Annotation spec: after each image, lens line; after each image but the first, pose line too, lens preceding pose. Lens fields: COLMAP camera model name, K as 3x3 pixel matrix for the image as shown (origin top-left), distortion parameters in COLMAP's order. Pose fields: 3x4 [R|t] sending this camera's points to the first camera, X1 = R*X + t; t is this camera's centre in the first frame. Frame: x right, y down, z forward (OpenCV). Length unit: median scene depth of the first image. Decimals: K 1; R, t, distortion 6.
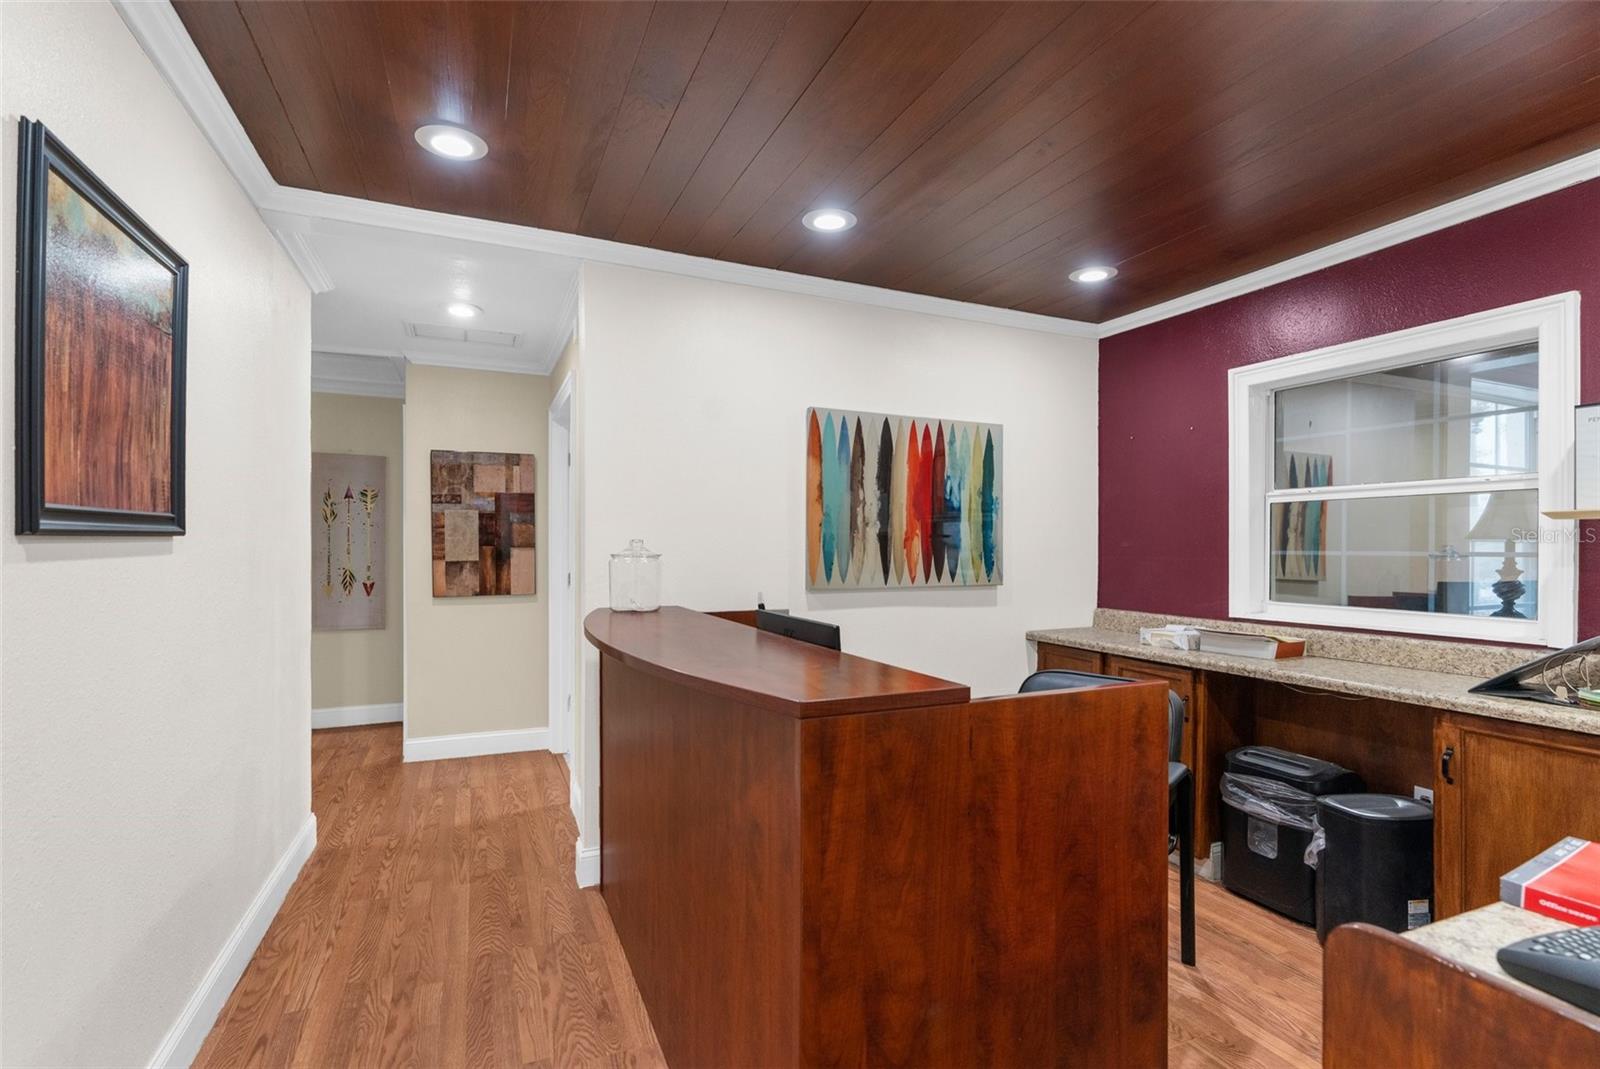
lens RADIAL K [[730.0, 0, 801.4], [0, 730.0, 545.5], [0, 0, 1]] dist [-0.010955, 0.001878]
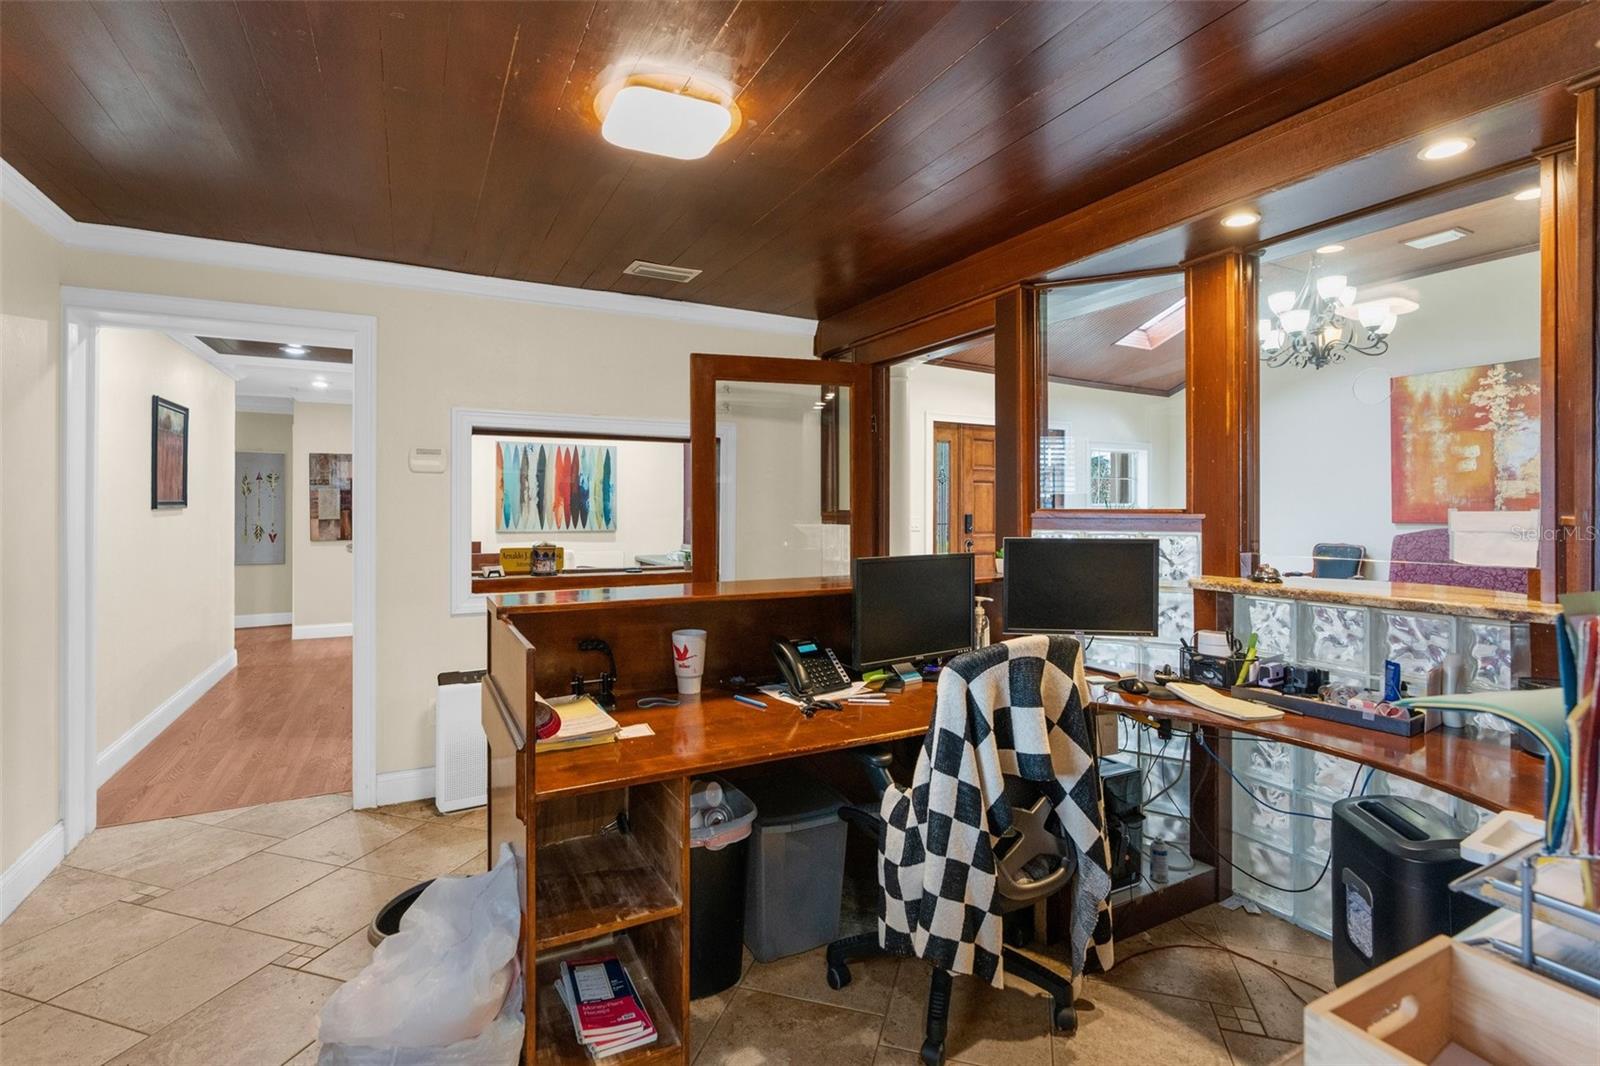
lens RADIAL K [[730.0, 0, 792.9], [0, 730.0, 502.3], [0, 0, 1]] dist [-0.010955, 0.001878]
pose [[0.997813, -0.002476, 0.066048, 0.487018], [0.002801, 0.999984, -0.004834, -0.006971], [-0.066035, 0.005009, 0.997805, -0.735664]]
